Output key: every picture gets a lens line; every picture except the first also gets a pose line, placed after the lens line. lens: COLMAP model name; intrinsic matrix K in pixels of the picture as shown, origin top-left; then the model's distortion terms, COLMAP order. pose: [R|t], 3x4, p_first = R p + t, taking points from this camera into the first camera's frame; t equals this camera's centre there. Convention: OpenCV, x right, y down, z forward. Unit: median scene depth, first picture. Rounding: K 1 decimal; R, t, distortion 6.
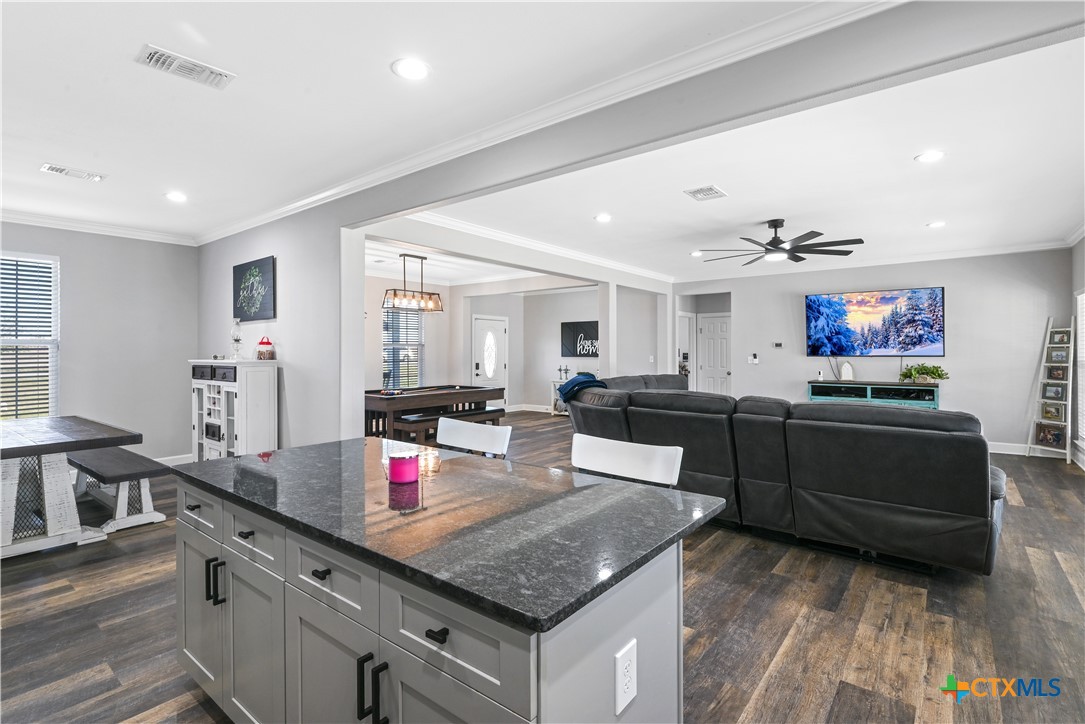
lens RADIAL K [[507.2, 0, 523.1], [0, 507.2, 348.2], [0, 0, 1]] dist [0.001372, -0.000128]
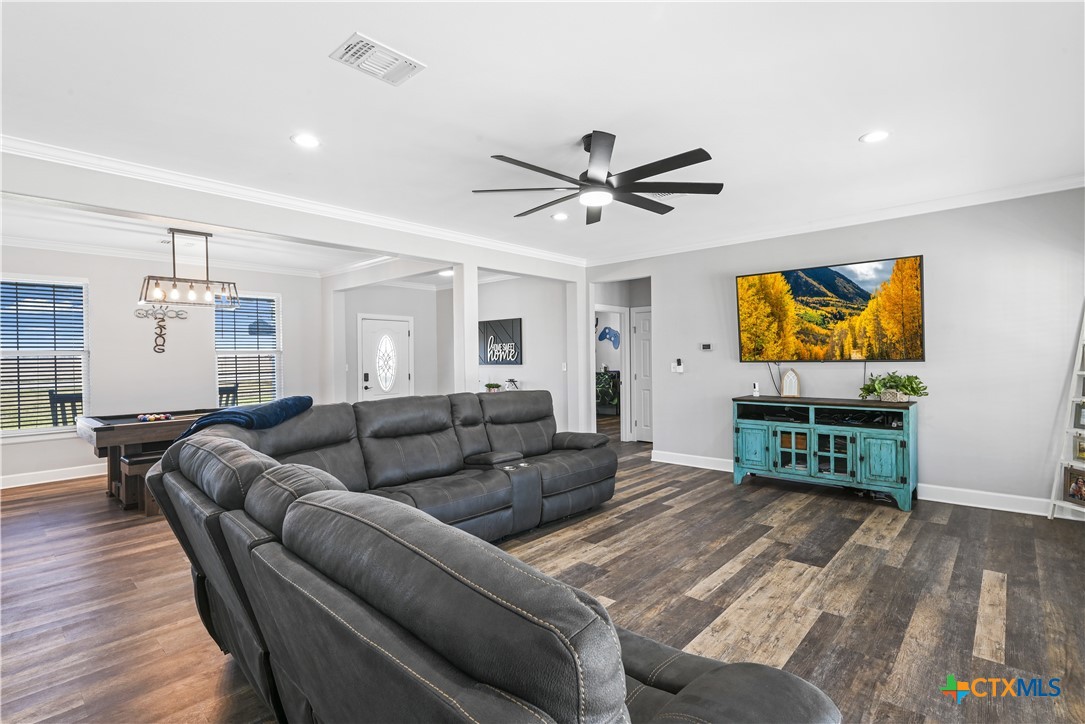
lens RADIAL K [[508.8, 0, 542.5], [0, 508.8, 362.0], [0, 0, 1]] dist [-0.000064, 0.000989]
pose [[0.998649, -0.009825, -0.051030, 0.344635], [0.010696, 0.999801, 0.016814, 0.000957], [0.050854, -0.017337, 0.998556, 0.294303]]
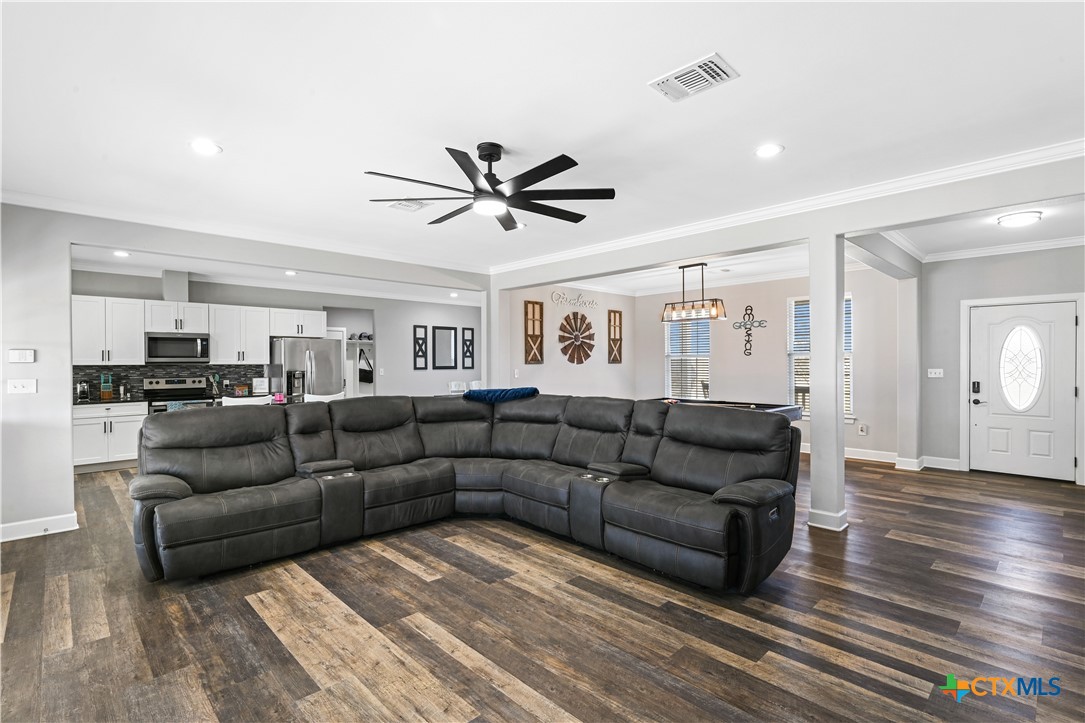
lens RADIAL K [[508.8, 0, 542.5], [0, 508.8, 361.5], [0, 0, 1]] dist [-0.000064, 0.000989]
pose [[-0.108208, 0.000213, -0.994128, 0.808028], [0.010107, 0.999949, -0.000886, 0.002333], [0.994077, -0.010143, -0.108205, 0.833657]]
